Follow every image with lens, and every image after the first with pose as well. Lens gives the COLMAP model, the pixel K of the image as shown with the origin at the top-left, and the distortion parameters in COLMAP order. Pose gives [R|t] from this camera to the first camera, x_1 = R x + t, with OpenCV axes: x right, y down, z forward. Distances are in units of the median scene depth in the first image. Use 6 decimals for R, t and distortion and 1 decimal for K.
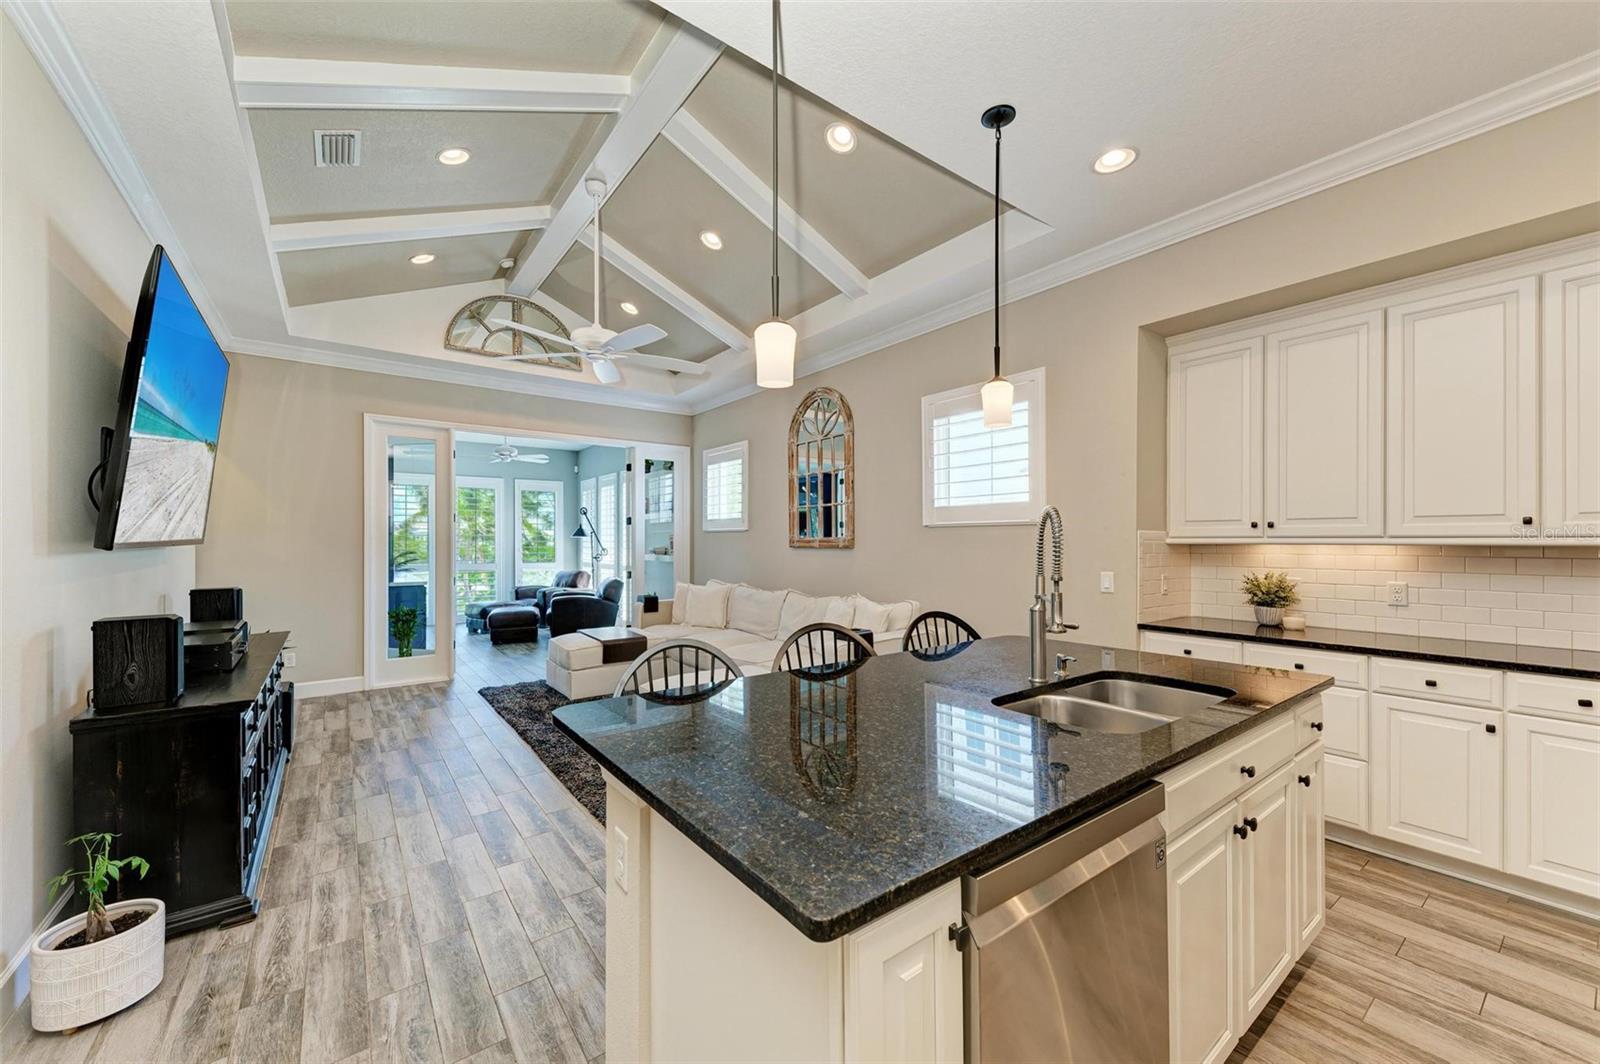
lens RADIAL K [[608.8, 0, 806.0], [0, 608.8, 540.3], [0, 0, 1]] dist [0.018767, -0.005490]
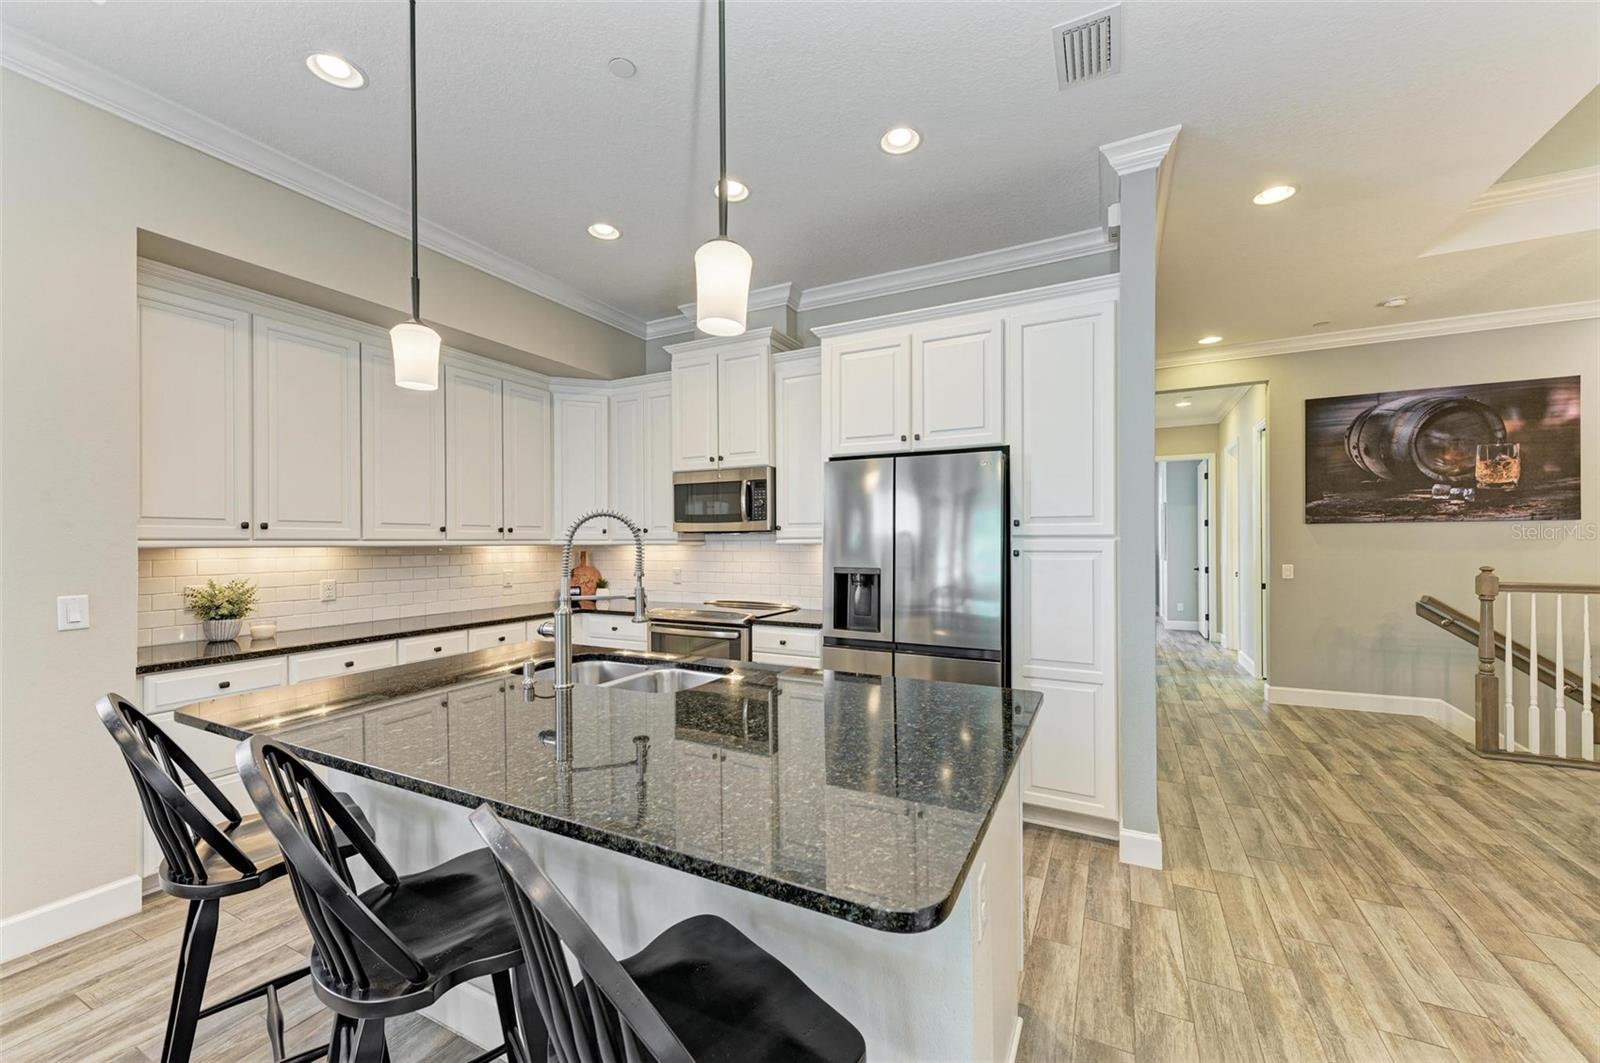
lens RADIAL K [[611.9, 0, 798.4], [0, 611.9, 539.9], [0, 0, 1]] dist [0.007331, -0.000092]
pose [[-0.430223, 0.004609, 0.902711, -0.291756], [0.004095, 0.999987, -0.003154, 0.000865], [-0.902714, 0.002340, -0.430236, 0.483550]]
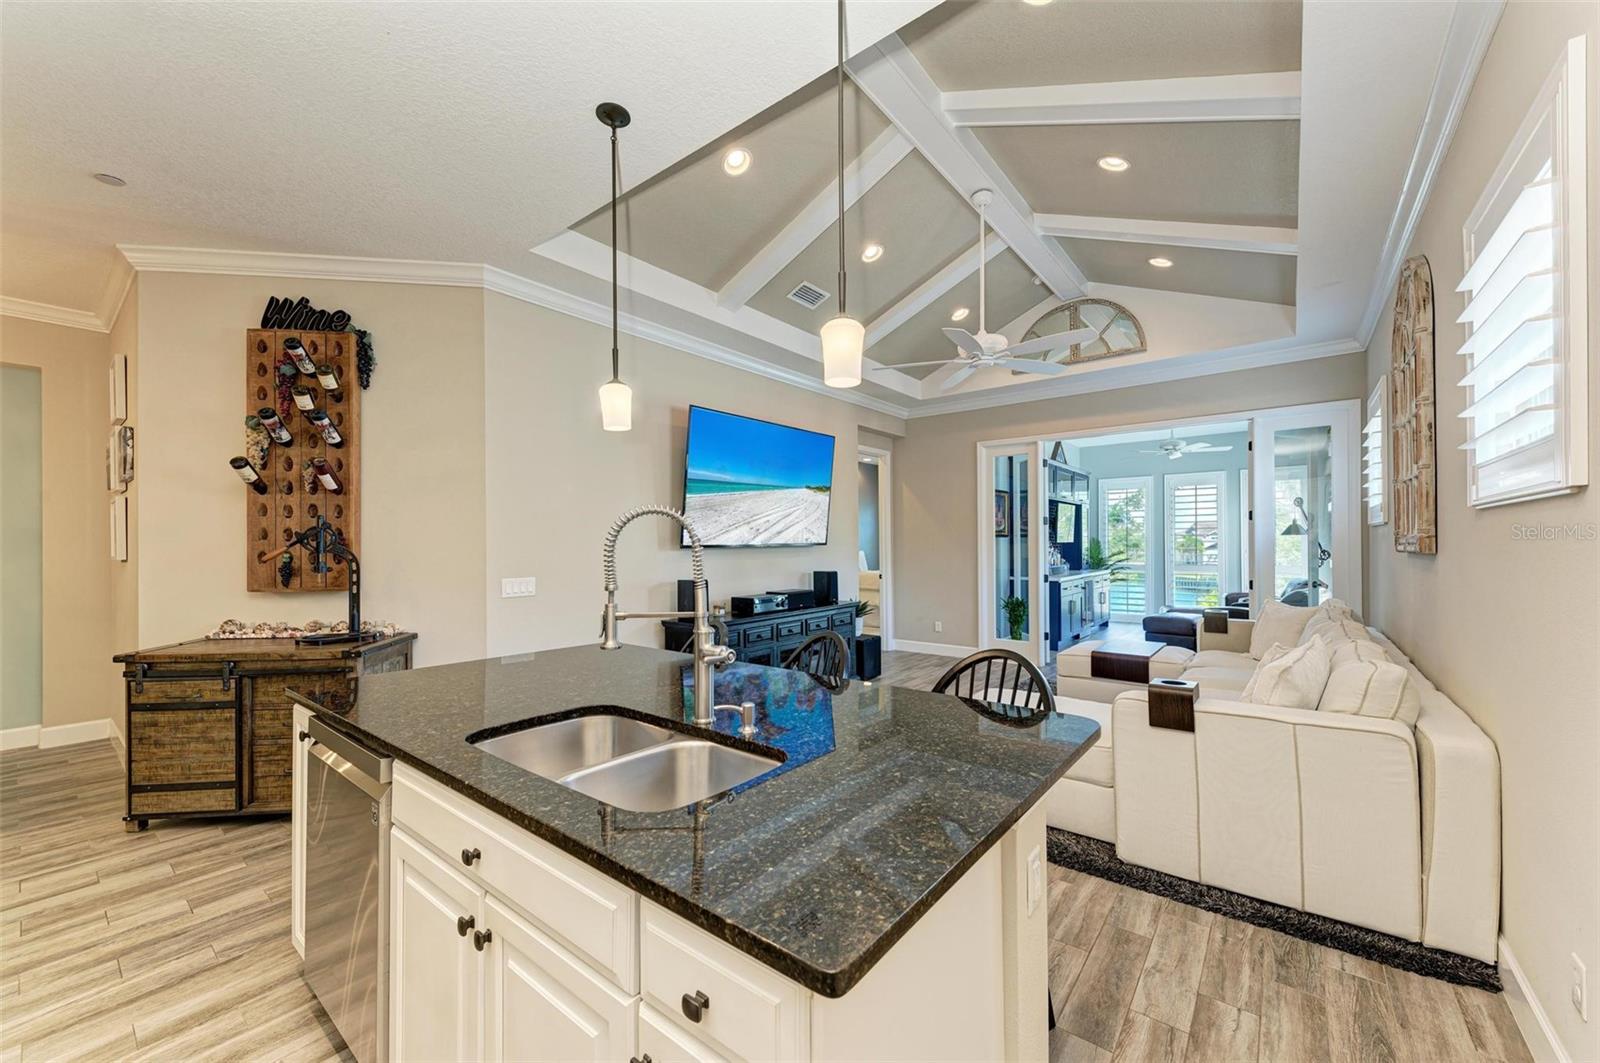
lens RADIAL K [[611.9, 0, 798.4], [0, 611.9, 539.9], [0, 0, 1]] dist [0.007331, -0.000092]
pose [[0.243086, -0.004841, -0.969993, 0.526075], [0.005270, 0.999979, -0.003670, -0.001286], [0.969990, -0.004220, 0.243106, 0.411686]]
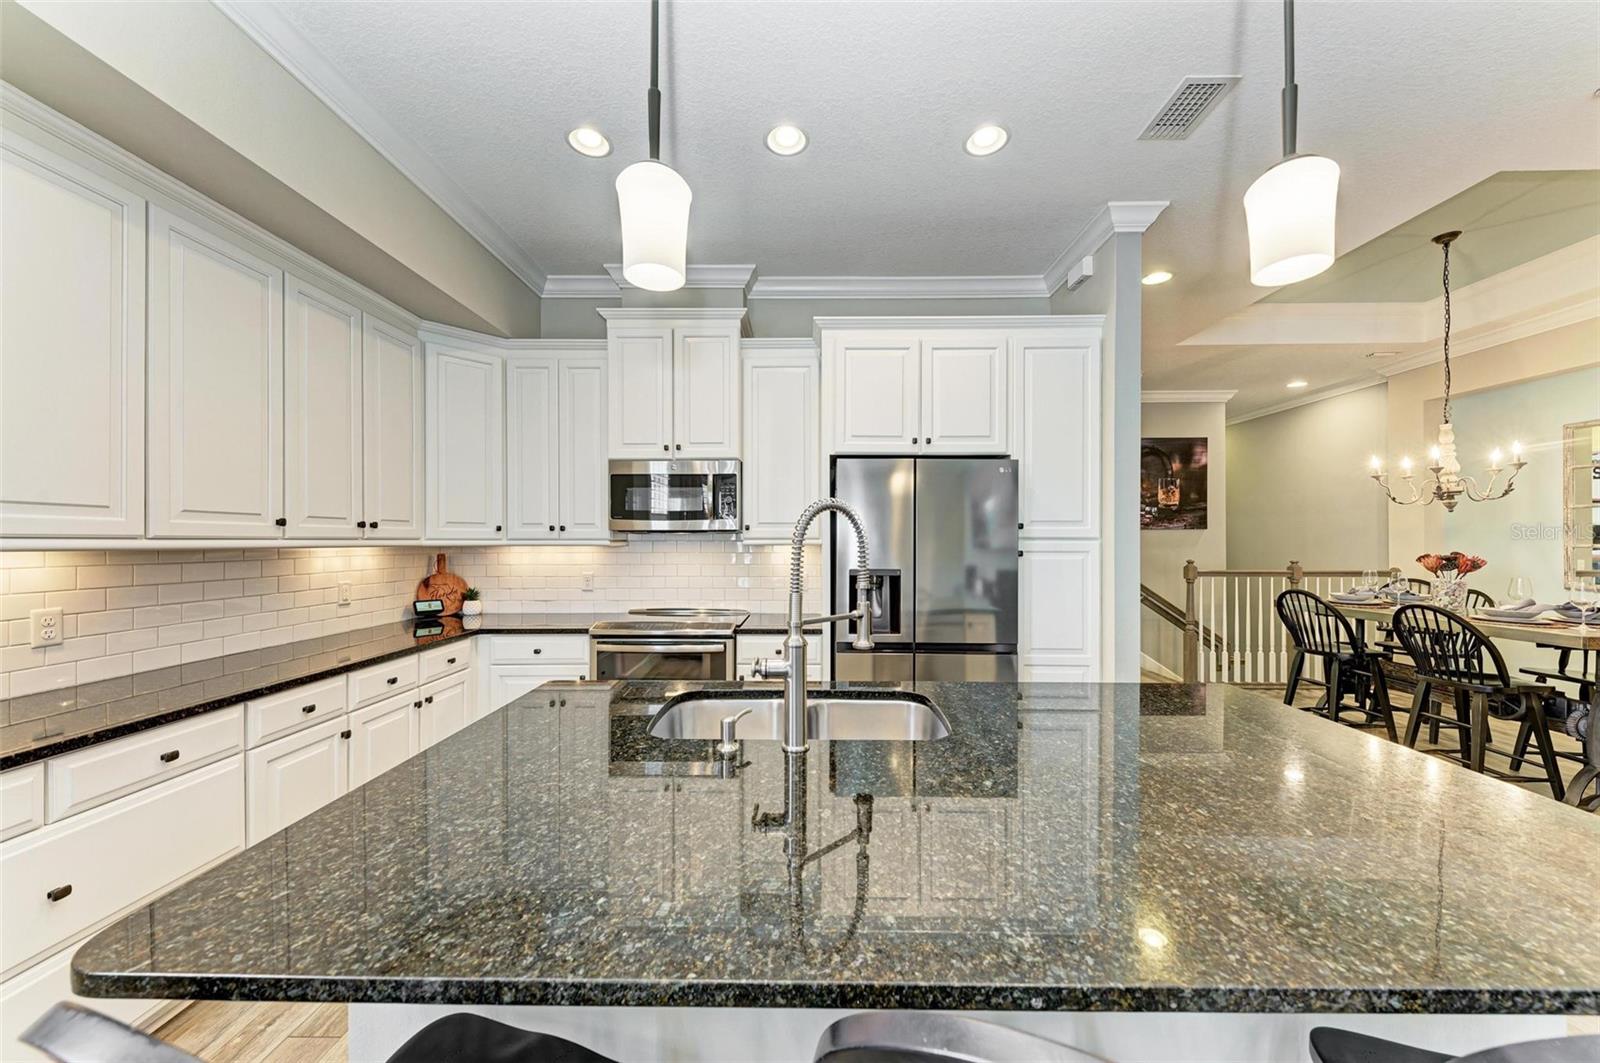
lens RADIAL K [[556.0, 0, 796.4], [0, 556.0, 539.5], [0, 0, 1]] dist [0.013350, -0.003859]
pose [[-0.787226, 0.003274, 0.616656, -0.000120], [0.001412, 0.999993, -0.003507, -0.000219], [-0.616663, -0.001890, -0.787225, 0.667526]]
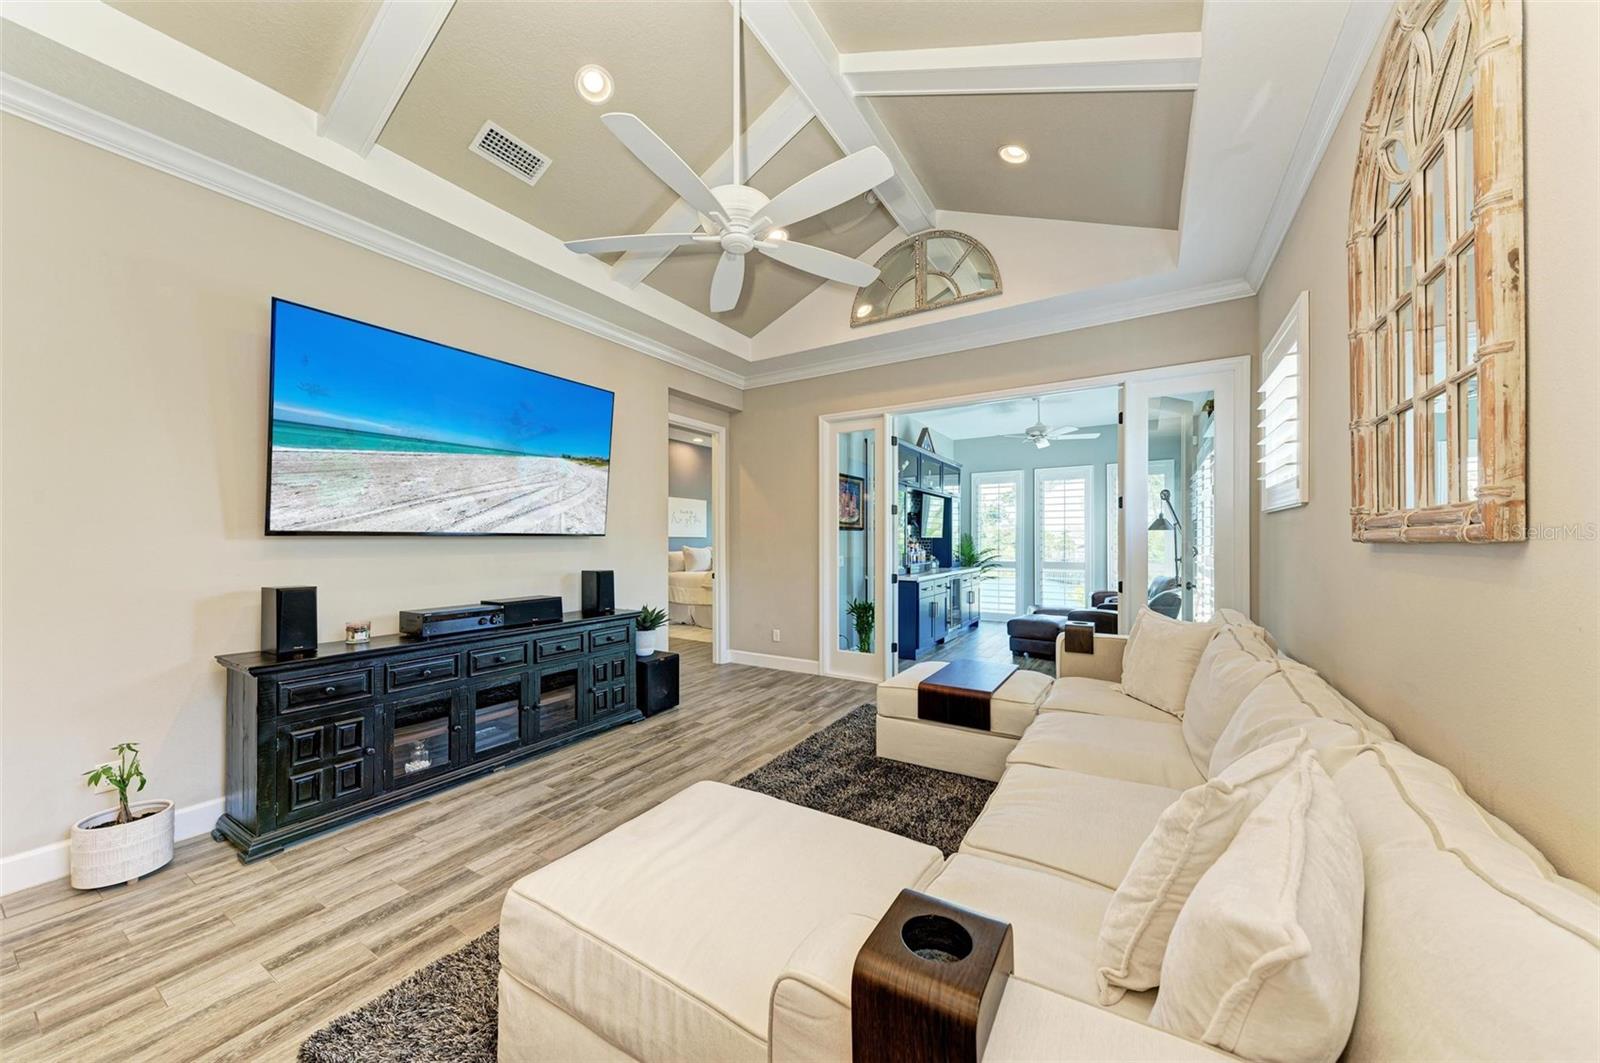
lens RADIAL K [[551.3, 0, 802.2], [0, 551.3, 540.4], [0, 0, 1]] dist [0.008848, -0.000082]
pose [[0.360073, -0.000342, -0.932924, 0.205259], [-0.000786, 0.999999, -0.000670, 0.013412], [0.932924, 0.000974, 0.360072, 0.781997]]
